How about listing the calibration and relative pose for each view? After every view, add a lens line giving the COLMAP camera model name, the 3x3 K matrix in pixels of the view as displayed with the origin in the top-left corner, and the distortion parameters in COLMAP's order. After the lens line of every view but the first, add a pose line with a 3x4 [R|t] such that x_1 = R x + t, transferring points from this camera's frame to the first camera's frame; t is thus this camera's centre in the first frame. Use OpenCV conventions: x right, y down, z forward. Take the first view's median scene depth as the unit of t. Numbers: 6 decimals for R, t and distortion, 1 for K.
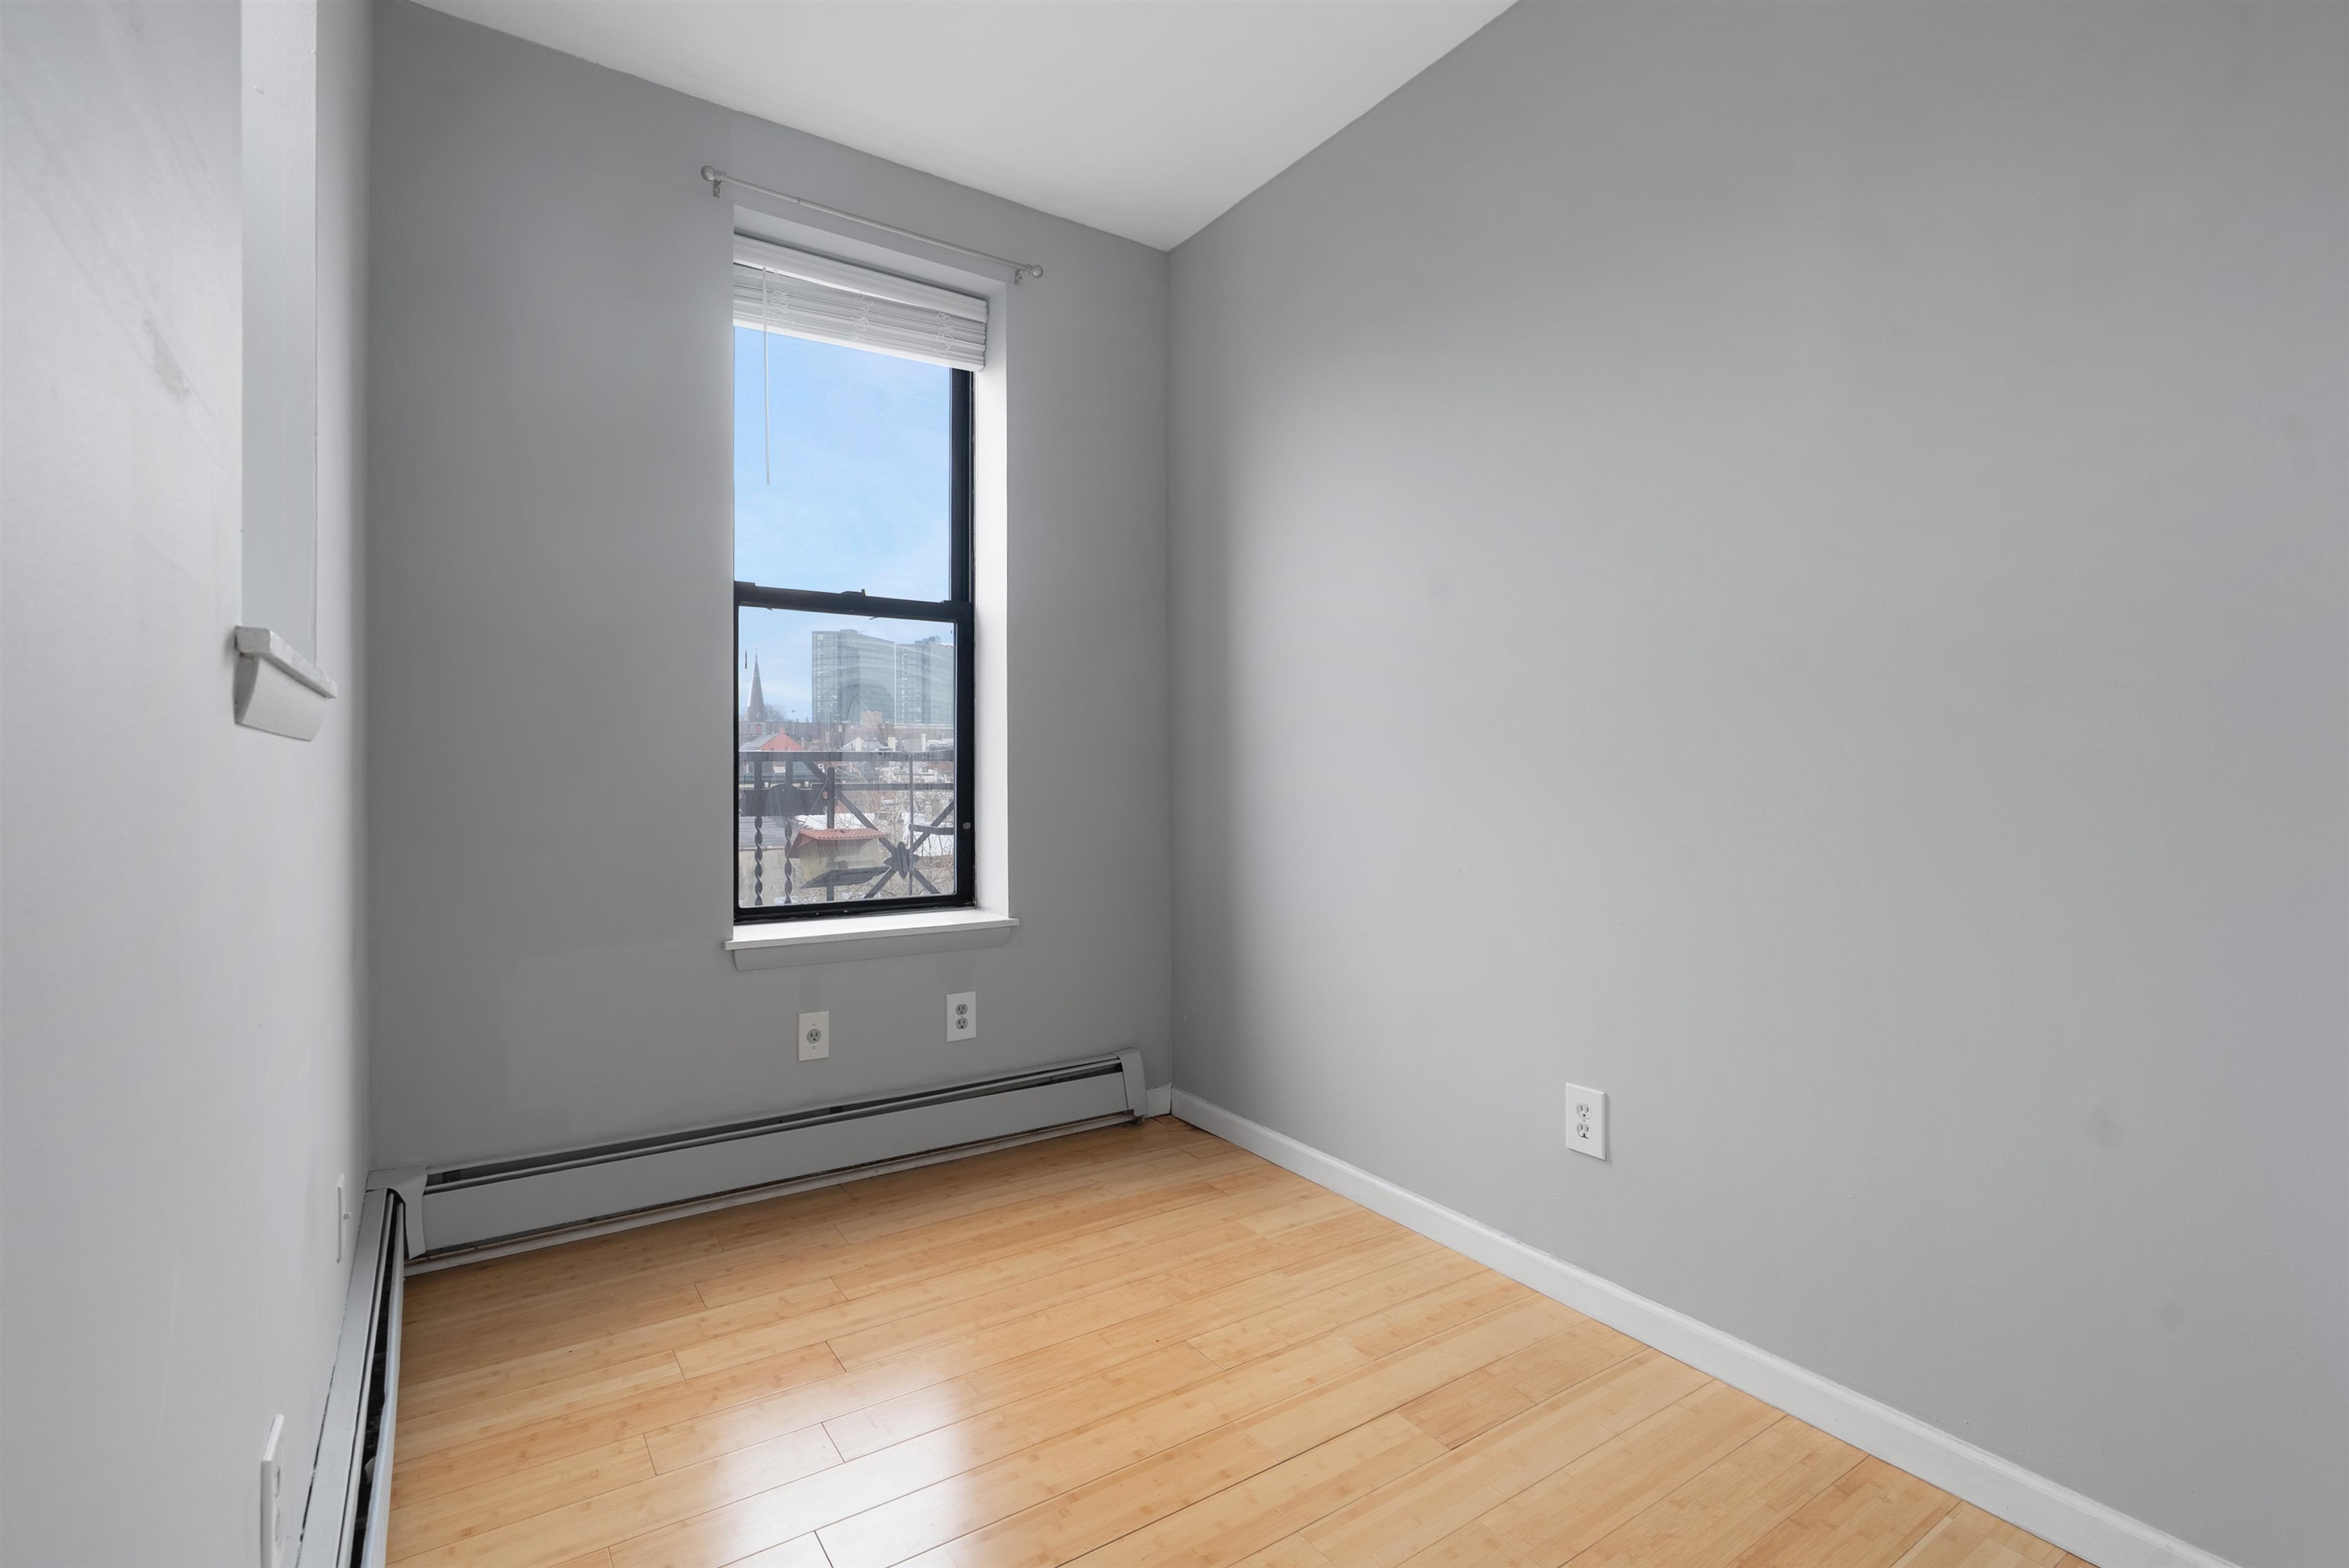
lens RADIAL K [[1096.7, 0, 1181.2], [0, 1096.7, 768.2], [0, 0, 1]] dist [-0.001201, 0.001130]
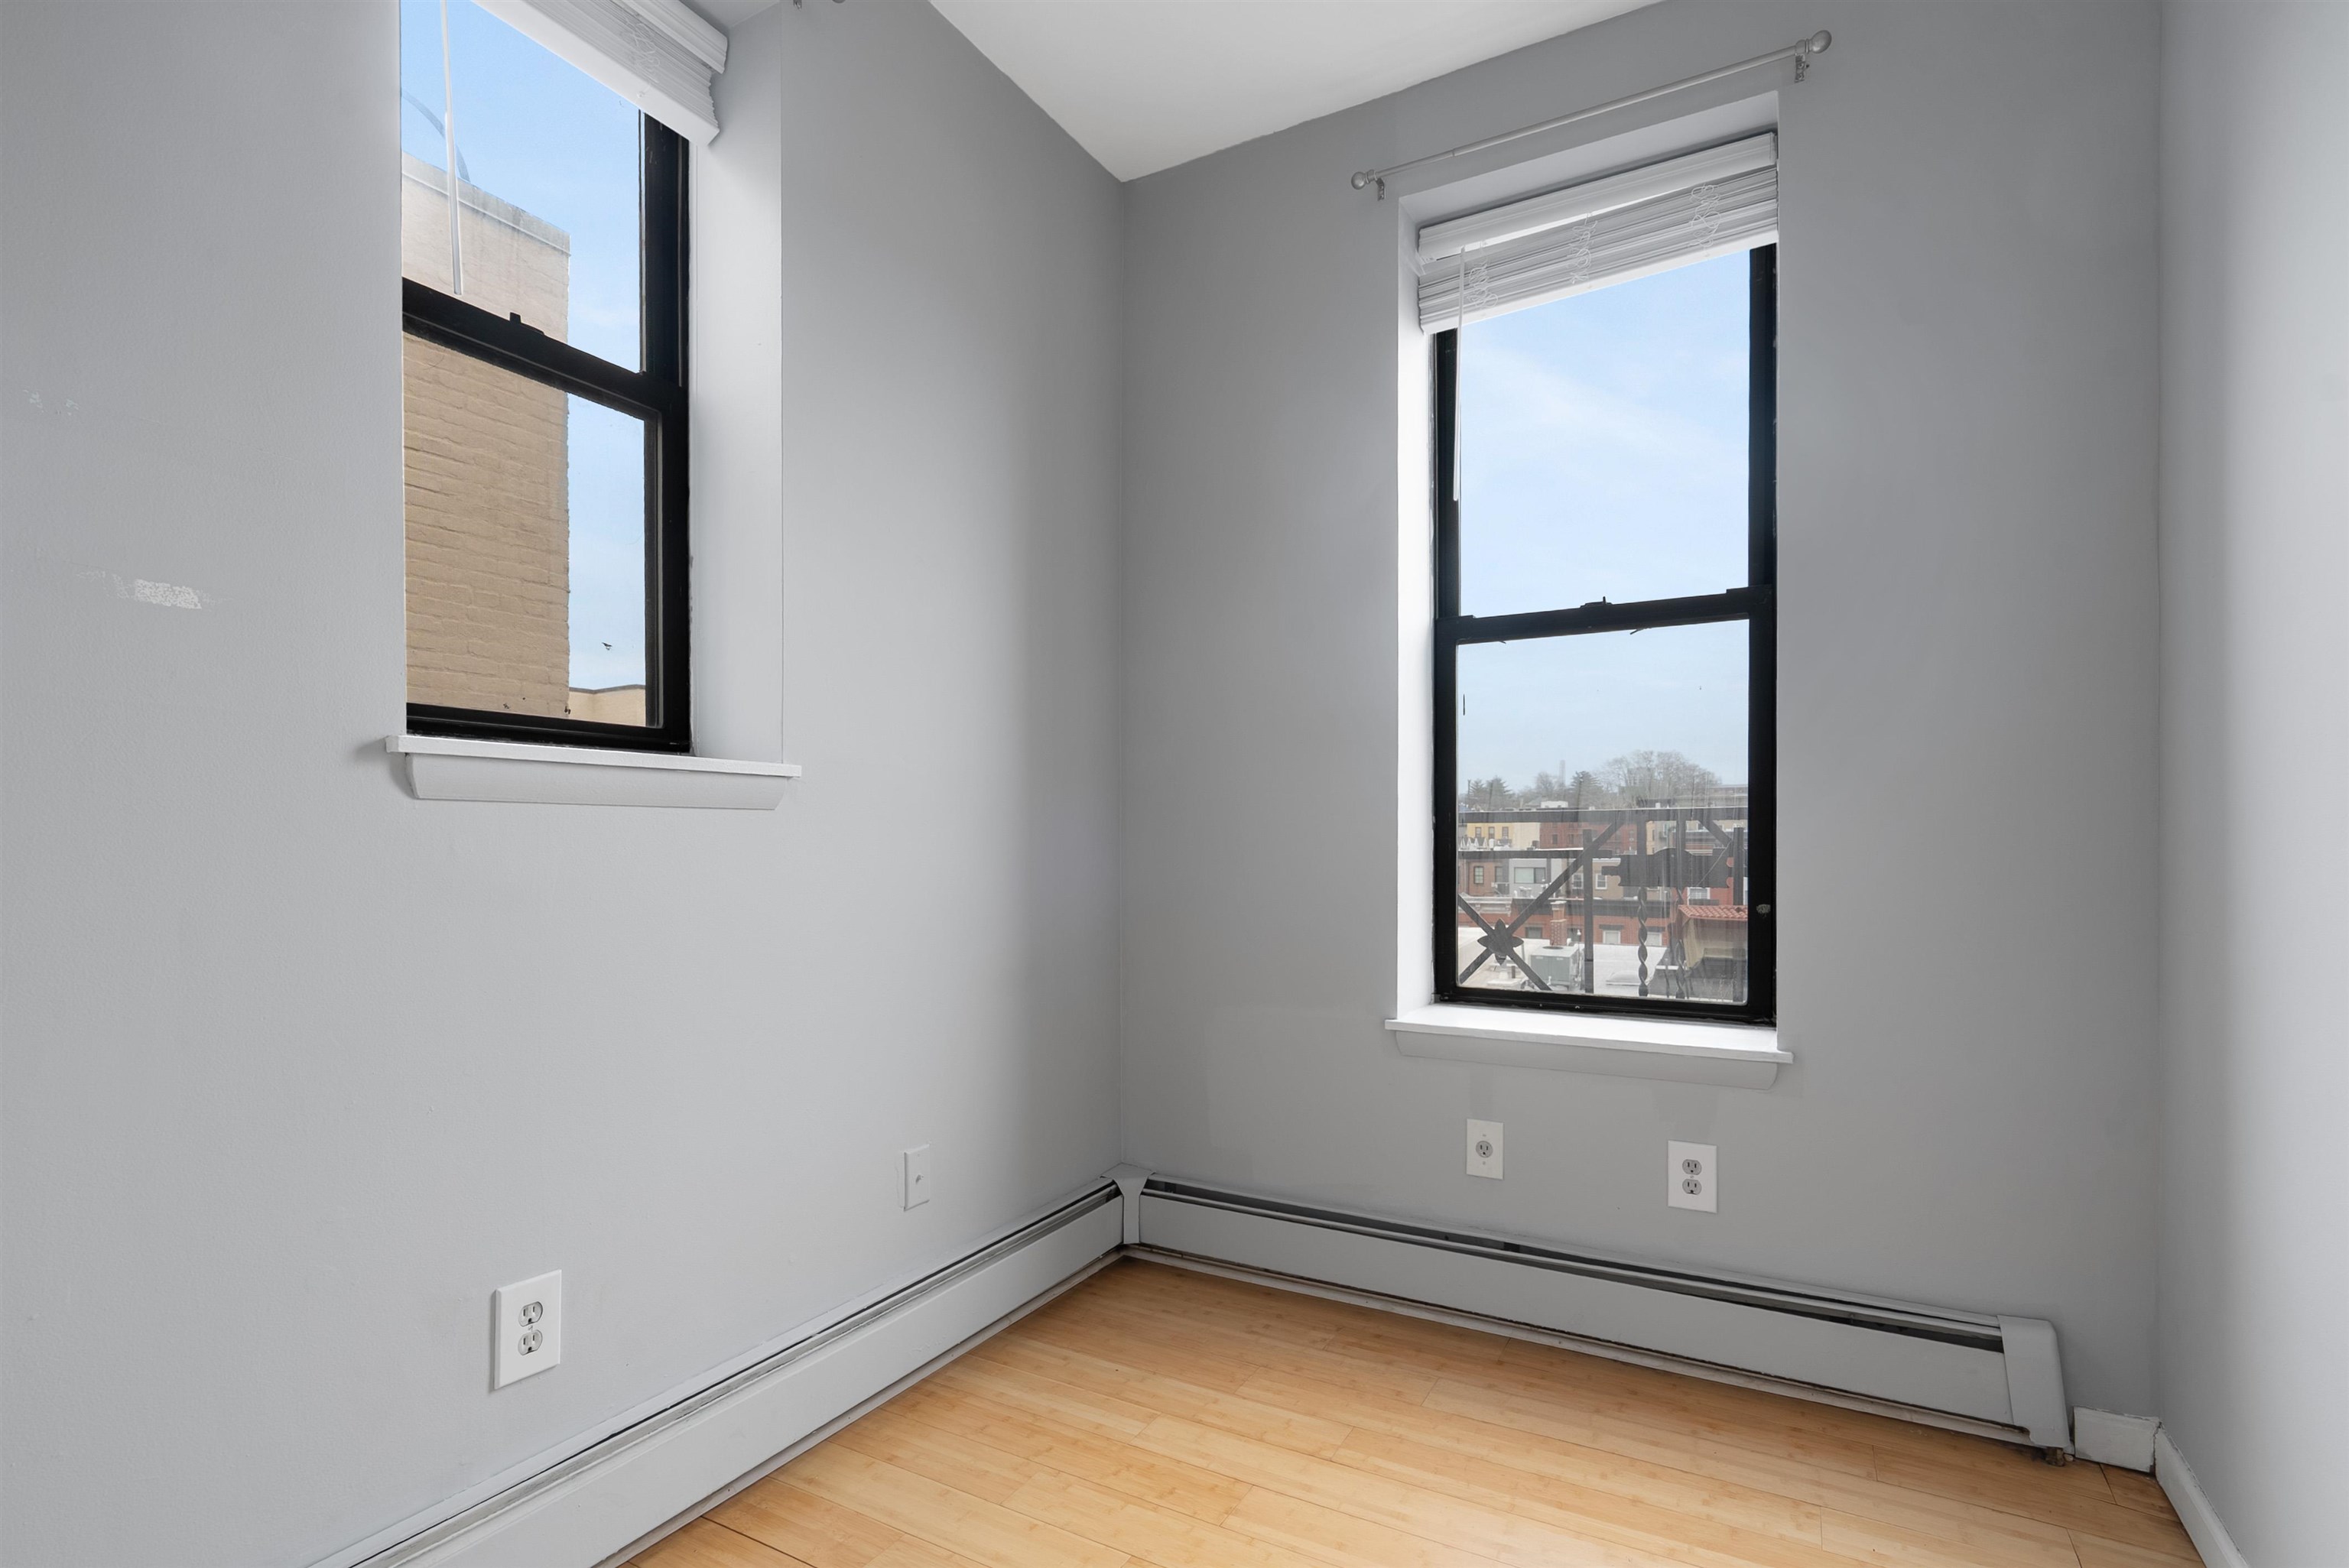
lens RADIAL K [[1136.5, 0, 1174.3], [0, 1136.5, 848.0], [0, 0, 1]] dist [-0.003606, 0.000196]
pose [[0.421196, 0.005044, -0.906956, 0.352439], [0.009460, 0.999906, 0.009954, 0.004364], [0.906920, -0.012773, 0.421108, 0.429780]]
